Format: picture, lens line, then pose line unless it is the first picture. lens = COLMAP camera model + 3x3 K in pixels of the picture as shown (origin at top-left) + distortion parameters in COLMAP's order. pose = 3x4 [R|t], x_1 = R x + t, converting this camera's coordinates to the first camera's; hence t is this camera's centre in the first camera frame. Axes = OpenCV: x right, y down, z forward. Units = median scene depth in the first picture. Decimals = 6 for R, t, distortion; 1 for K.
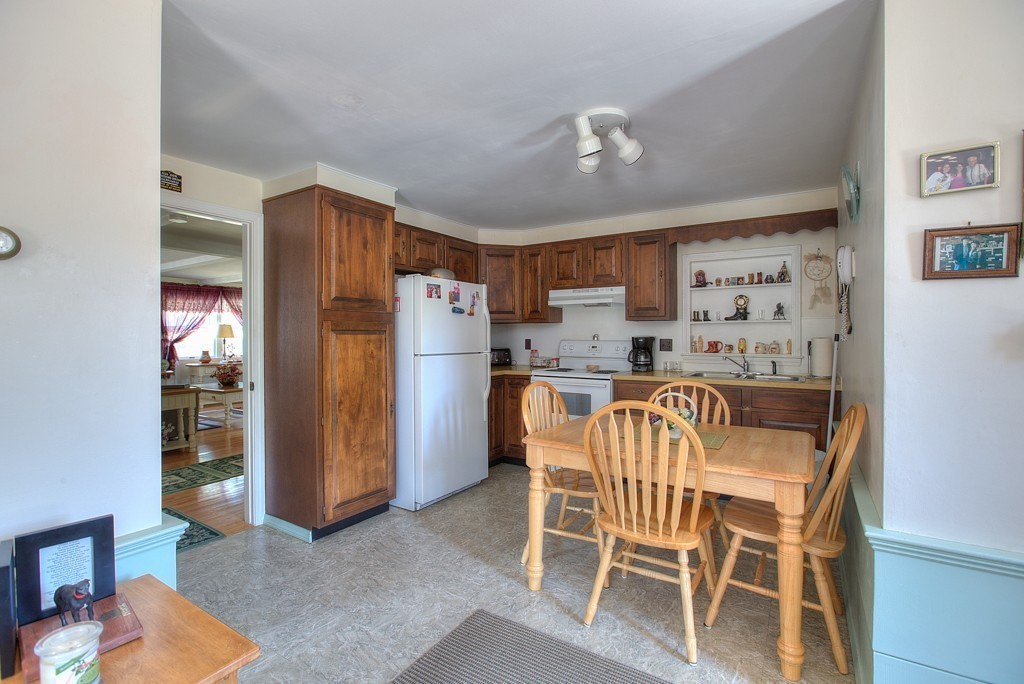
lens RADIAL K [[458.8, 0, 513.2], [0, 458.8, 337.8], [0, 0, 1]] dist [-0.002310, -0.001012]
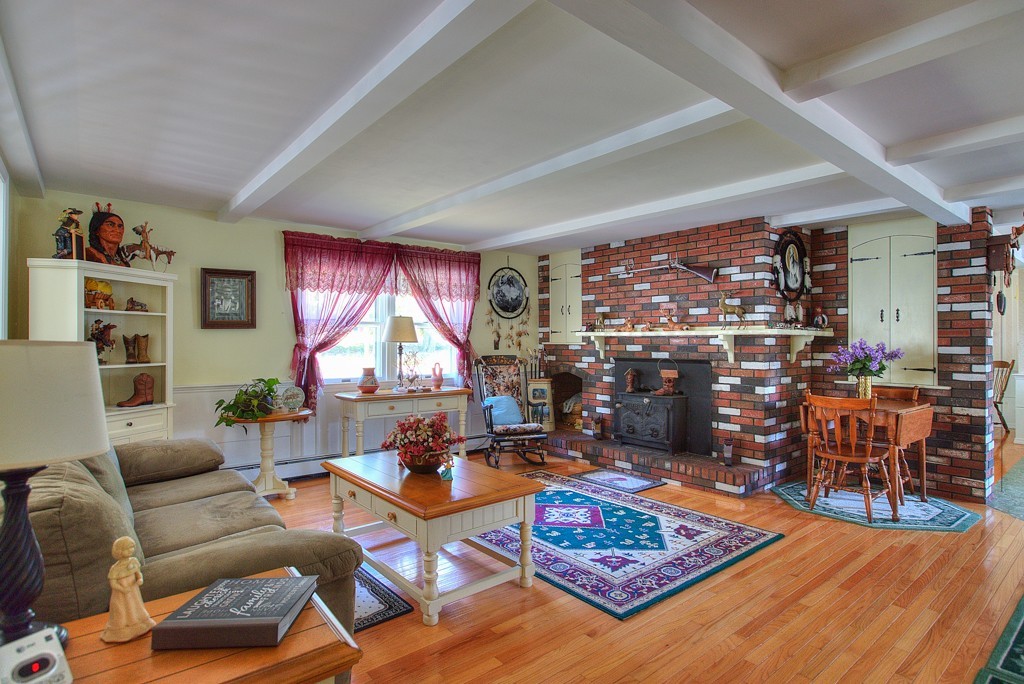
lens RADIAL K [[533.4, 0, 513.4], [0, 533.4, 338.5], [0, 0, 1]] dist [-0.003678, 0.000061]
pose [[0.951185, 0.004935, -0.308581, -0.340093], [-0.007995, 0.999931, -0.008651, -0.000381], [0.308517, 0.010696, 0.951159, 0.491310]]
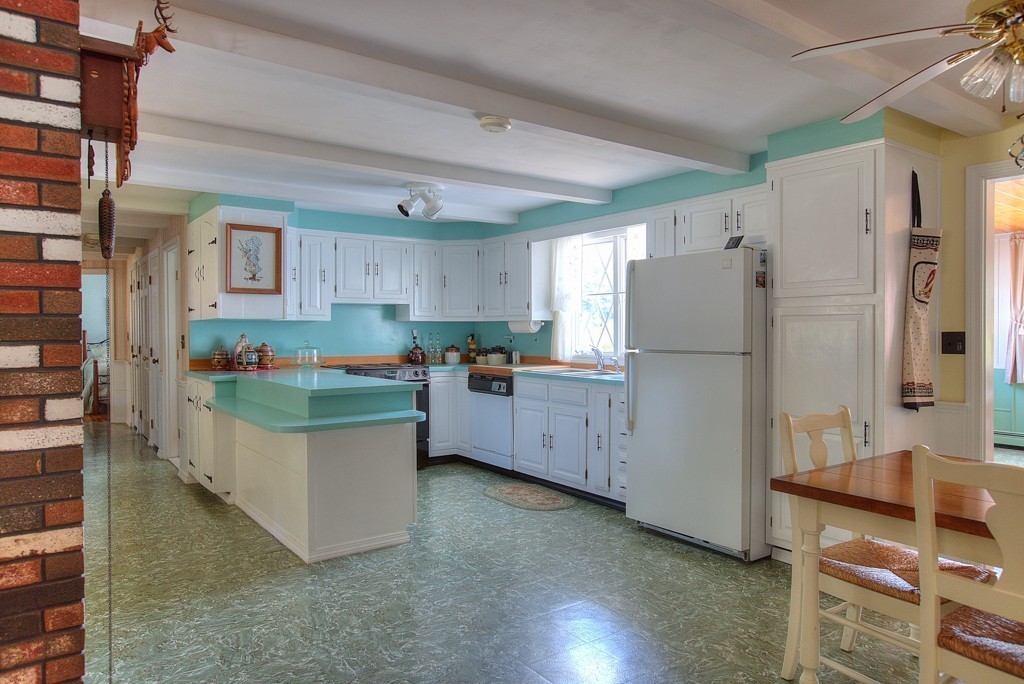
lens RADIAL K [[666.3, 0, 510.7], [0, 666.3, 337.8], [0, 0, 1]] dist [-0.053415, 0.062954]
pose [[0.365475, -0.008111, 0.930786, -0.209989], [0.004929, 0.999965, 0.006779, -0.003508], [-0.930808, 0.002110, 0.365502, 0.929273]]
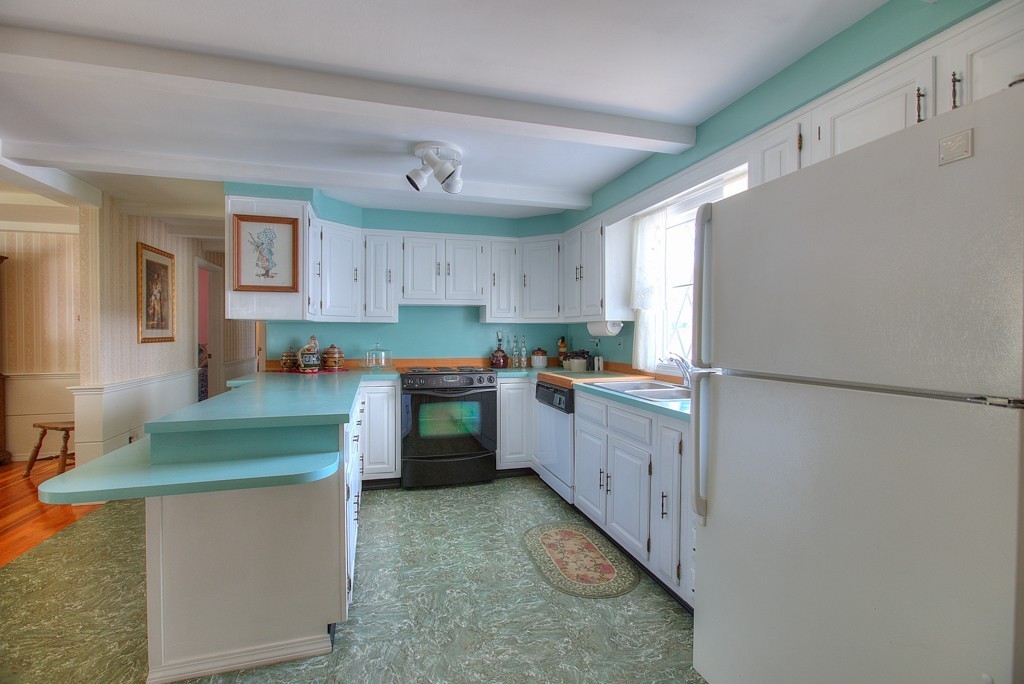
lens RADIAL K [[458.8, 0, 513.2], [0, 458.8, 337.8], [0, 0, 1]] dist [-0.002310, -0.001012]
pose [[0.656525, -0.004809, 0.754289, 0.116182], [0.001119, 0.999985, 0.005401, -0.004515], [-0.754303, -0.002702, 0.656521, 0.965041]]
